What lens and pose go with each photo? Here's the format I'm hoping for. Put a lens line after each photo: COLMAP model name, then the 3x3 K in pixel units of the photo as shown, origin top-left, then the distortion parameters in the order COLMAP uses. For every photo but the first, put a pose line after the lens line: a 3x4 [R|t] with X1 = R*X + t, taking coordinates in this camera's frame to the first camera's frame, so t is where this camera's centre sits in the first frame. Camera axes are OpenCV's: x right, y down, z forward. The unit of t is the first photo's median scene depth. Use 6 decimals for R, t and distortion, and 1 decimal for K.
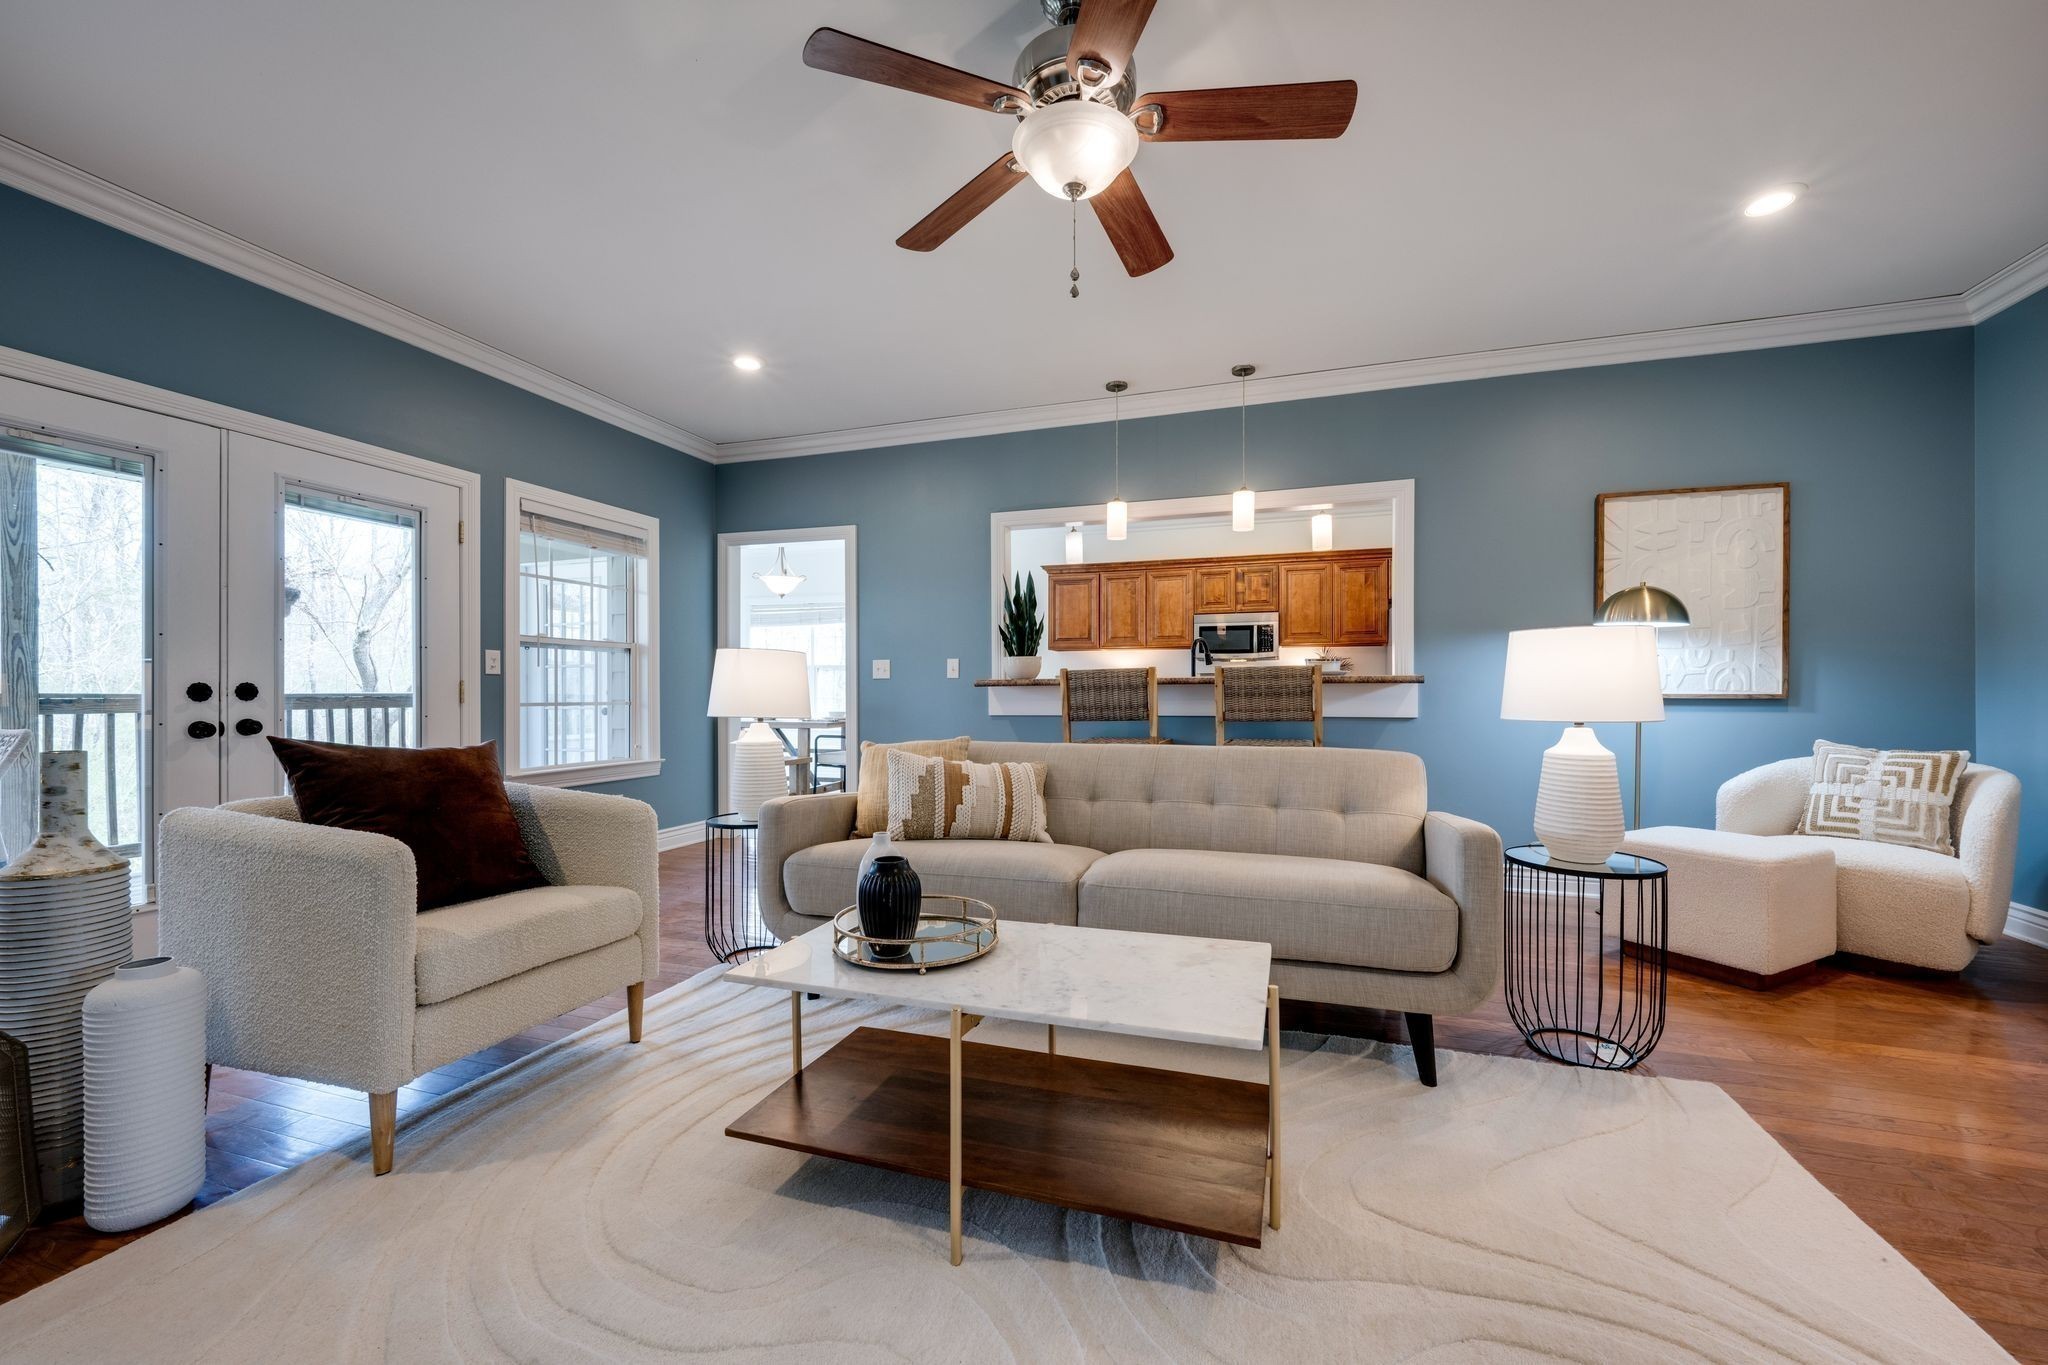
lens RADIAL K [[817.2, 0, 1024.0], [0, 817.2, 682.5], [0, 0, 1]] dist [-0.000534, -0.000084]
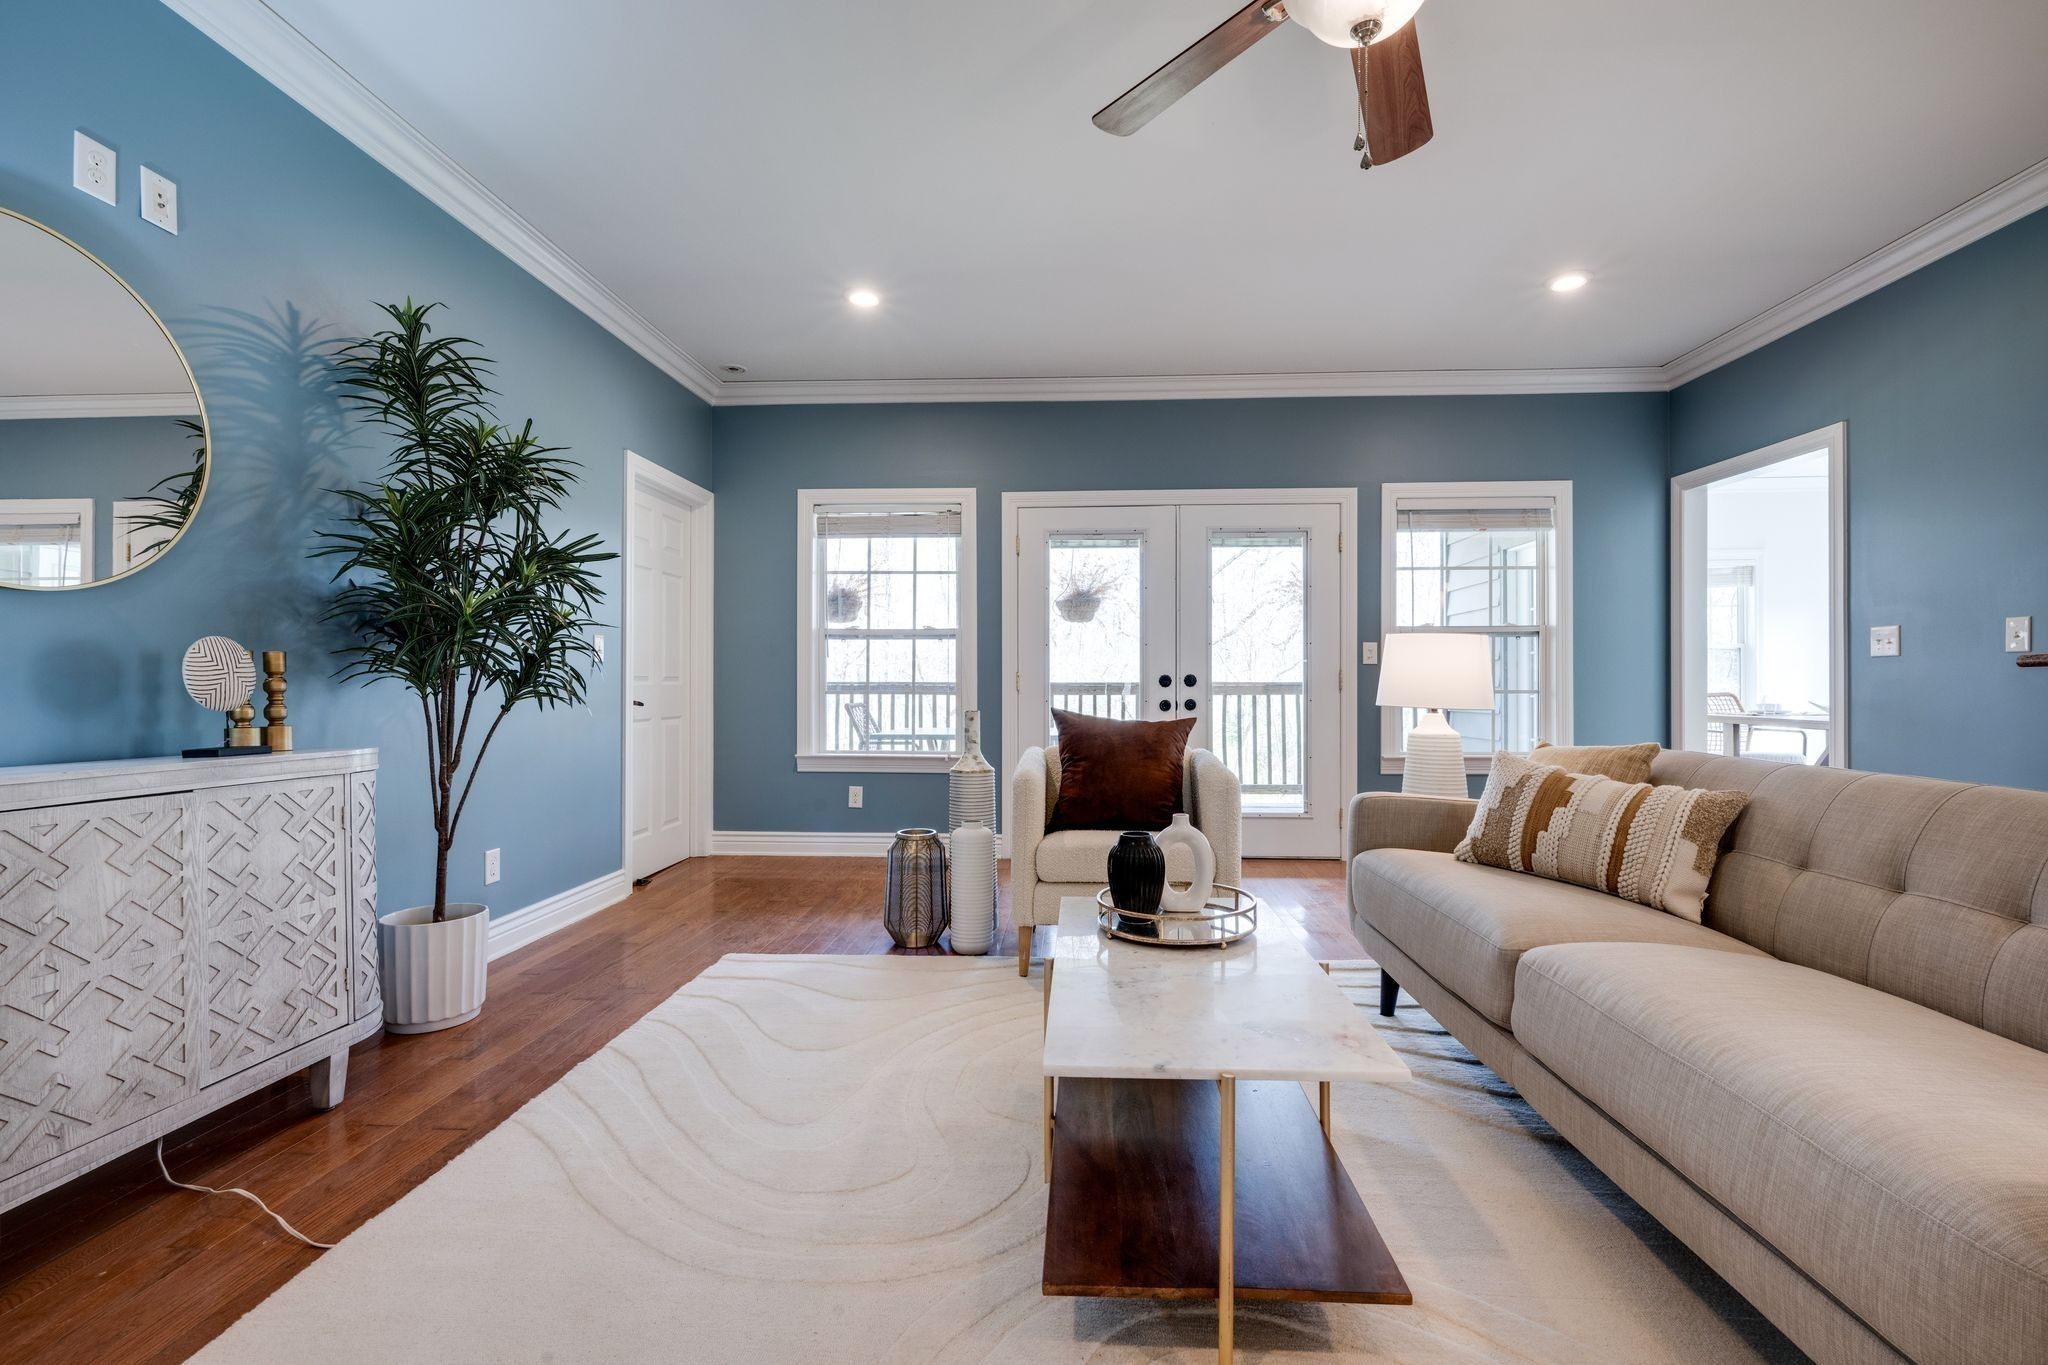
lens RADIAL K [[883.0, 0, 1024.4], [0, 883.0, 694.3], [0, 0, 1]] dist [-0.000308, -0.000369]
pose [[0.268245, 0.013724, -0.963253, 0.414898], [0.016784, 0.999680, 0.018917, 0.000399], [0.963205, -0.021242, 0.267929, 0.239831]]
